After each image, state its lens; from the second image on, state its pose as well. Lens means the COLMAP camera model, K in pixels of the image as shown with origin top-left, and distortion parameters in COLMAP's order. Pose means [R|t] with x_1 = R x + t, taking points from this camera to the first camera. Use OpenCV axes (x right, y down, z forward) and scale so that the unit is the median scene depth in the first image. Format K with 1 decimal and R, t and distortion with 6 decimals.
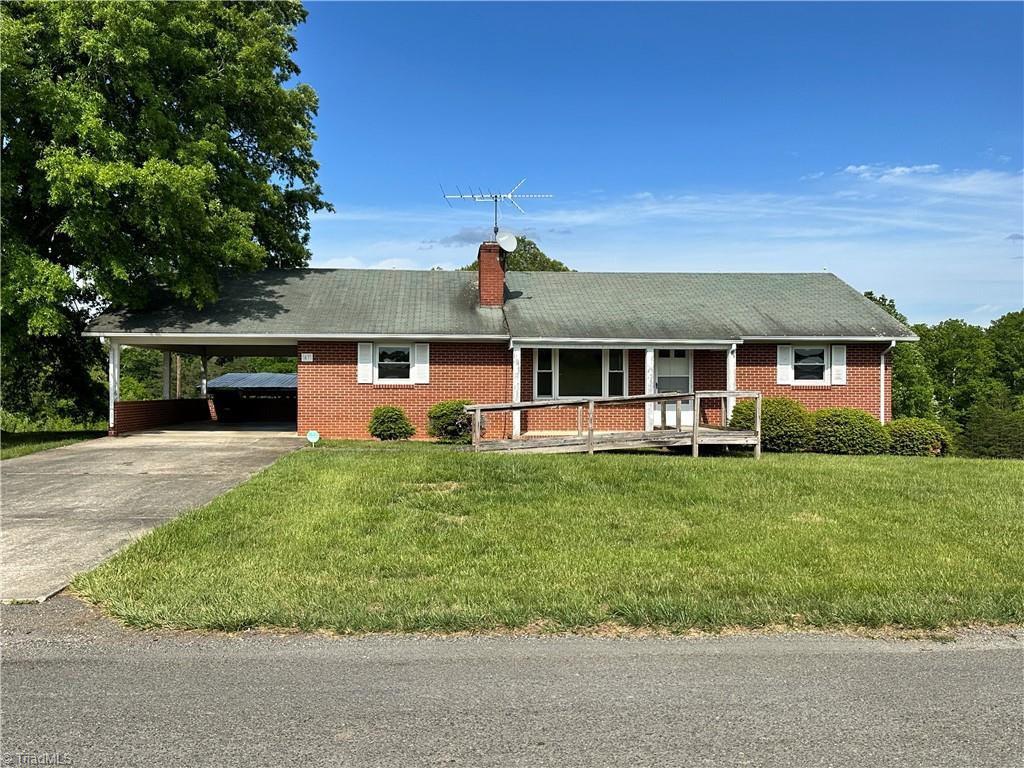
lens RADIAL K [[923.0, 0, 510.7], [0, 923.0, 390.2], [0, 0, 1]] dist [0.100791, -0.010016]
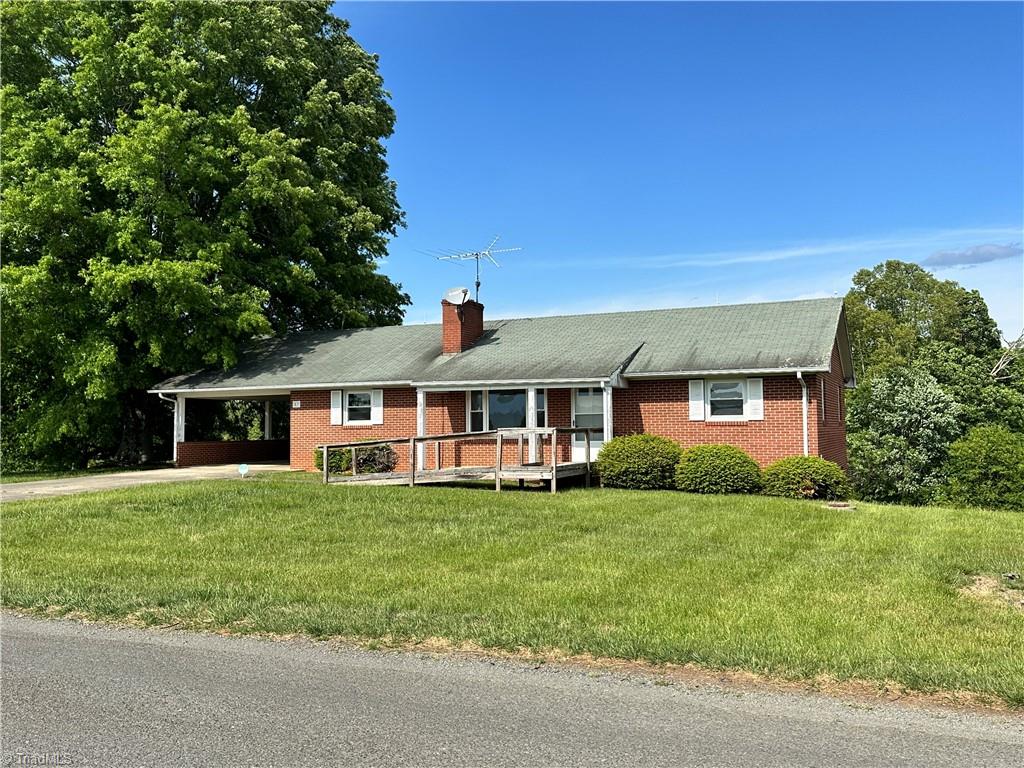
lens RADIAL K [[923.0, 0, 507.7], [0, 923.0, 380.8], [0, 0, 1]] dist [0.100791, -0.010016]
pose [[0.888446, -0.034472, -0.457684, 0.578503], [0.011605, 0.998544, -0.052680, 0.001494], [0.458834, 0.041492, 0.887553, 0.047112]]
